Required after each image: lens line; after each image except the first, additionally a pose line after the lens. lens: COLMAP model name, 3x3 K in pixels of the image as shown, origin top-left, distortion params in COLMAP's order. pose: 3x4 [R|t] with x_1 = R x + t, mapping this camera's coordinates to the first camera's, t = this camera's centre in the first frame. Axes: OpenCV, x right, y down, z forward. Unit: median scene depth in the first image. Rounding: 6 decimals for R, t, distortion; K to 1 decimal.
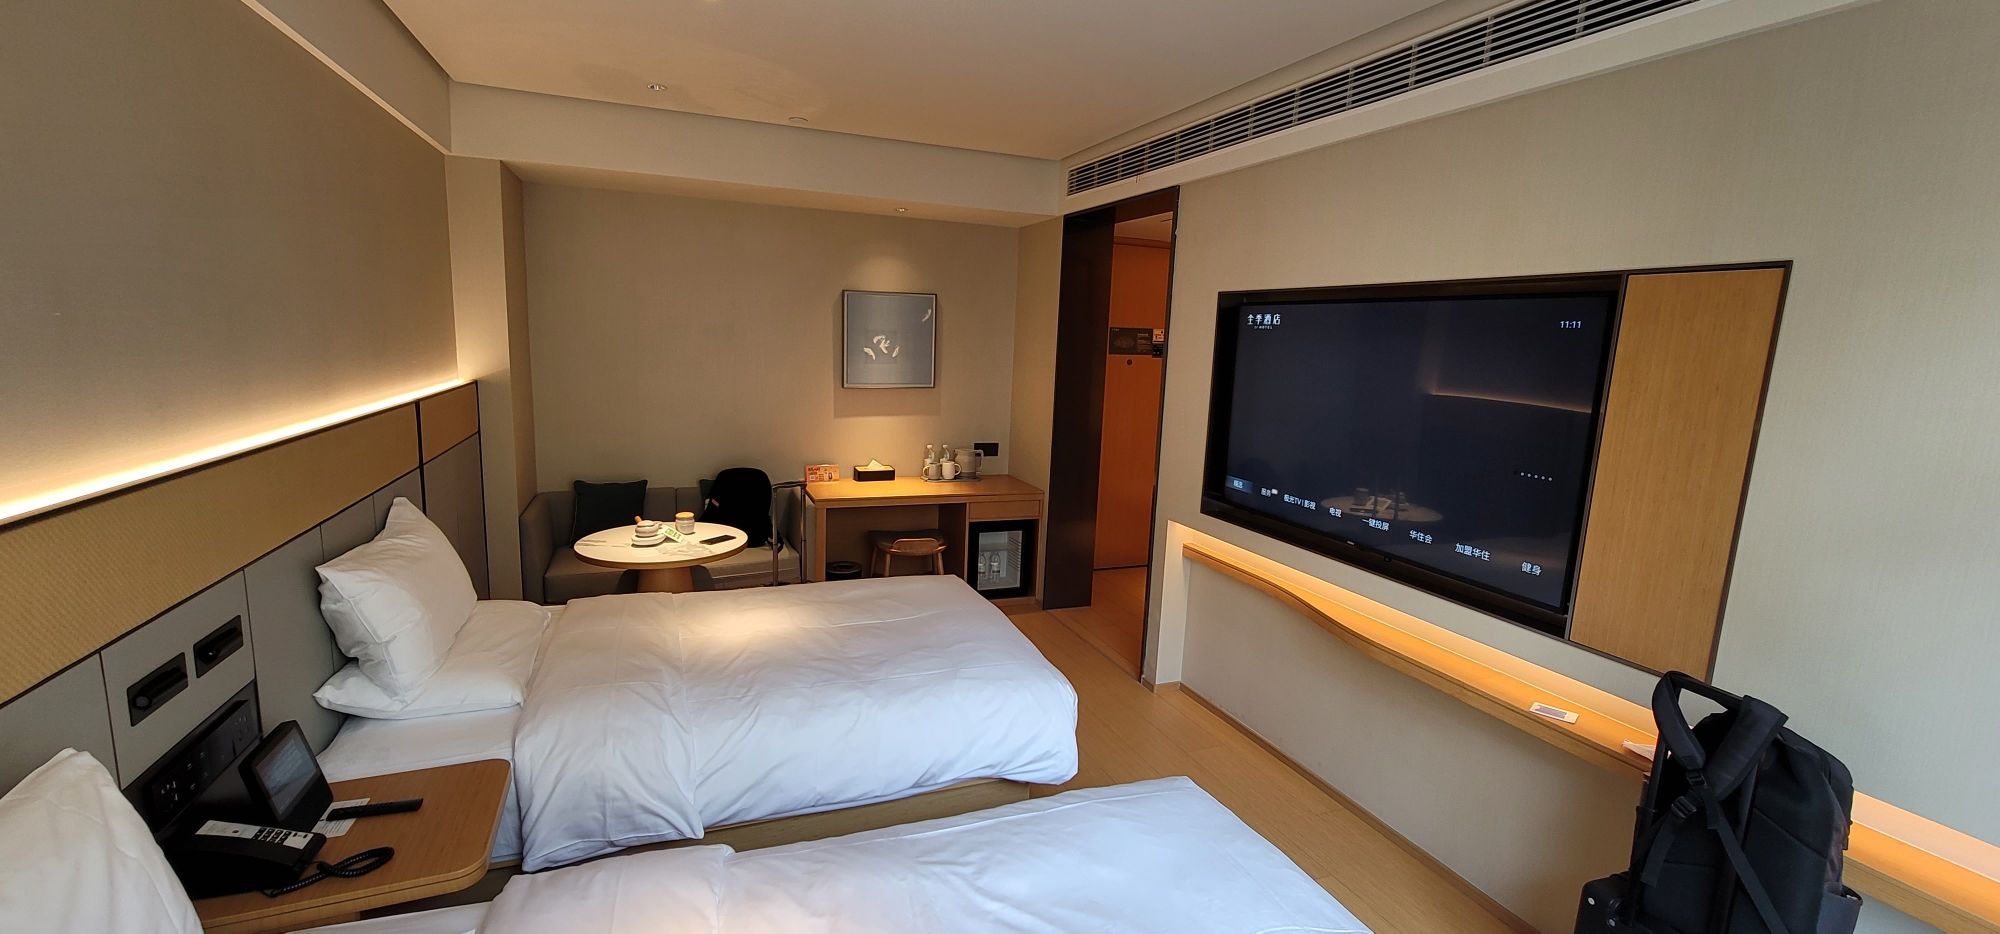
lens RADIAL K [[814.2, 0, 1000.0], [0, 814.2, 467.0], [0, 0, 1]] dist [0.000091, -0.000001]
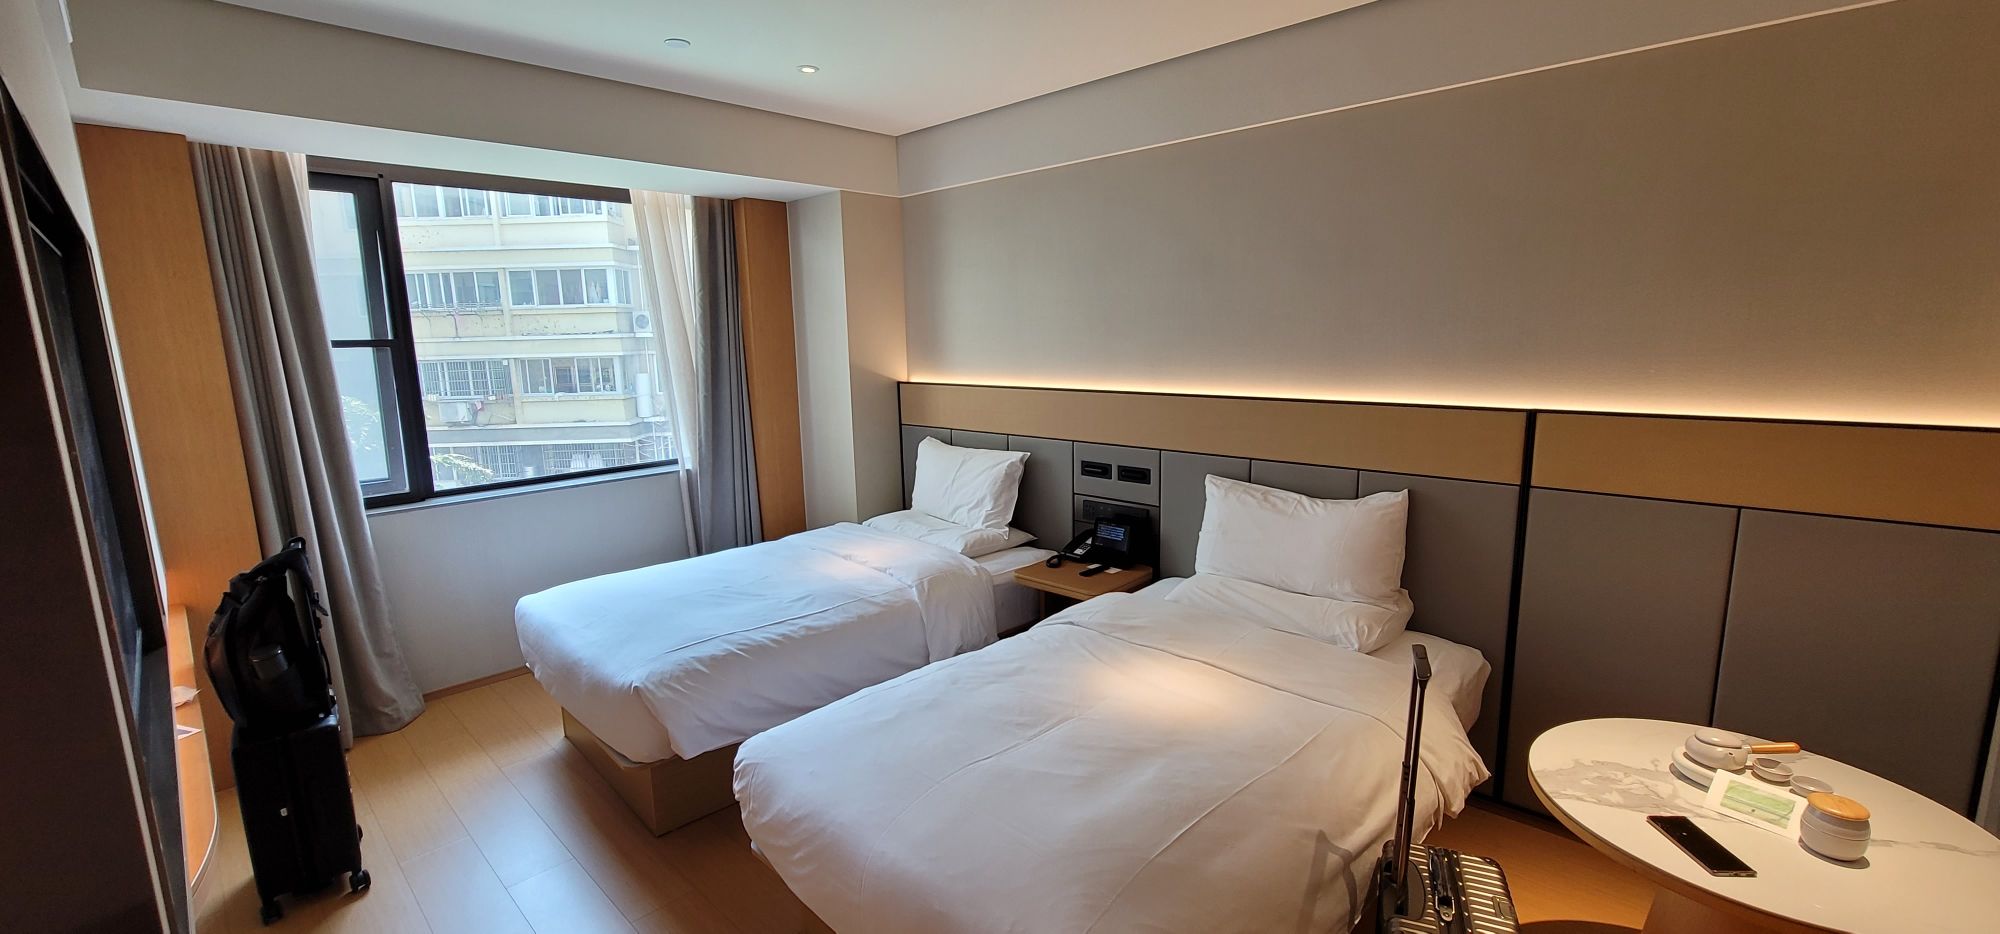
lens RADIAL K [[814.2, 0, 1000.0], [0, 814.2, 467.0], [0, 0, 1]] dist [0.000091, -0.000001]
pose [[-0.907004, 0.047467, -0.418438, 0.150447], [-0.085079, 0.952484, 0.292465, -0.215597], [0.412438, 0.300867, -0.859868, 1.434898]]
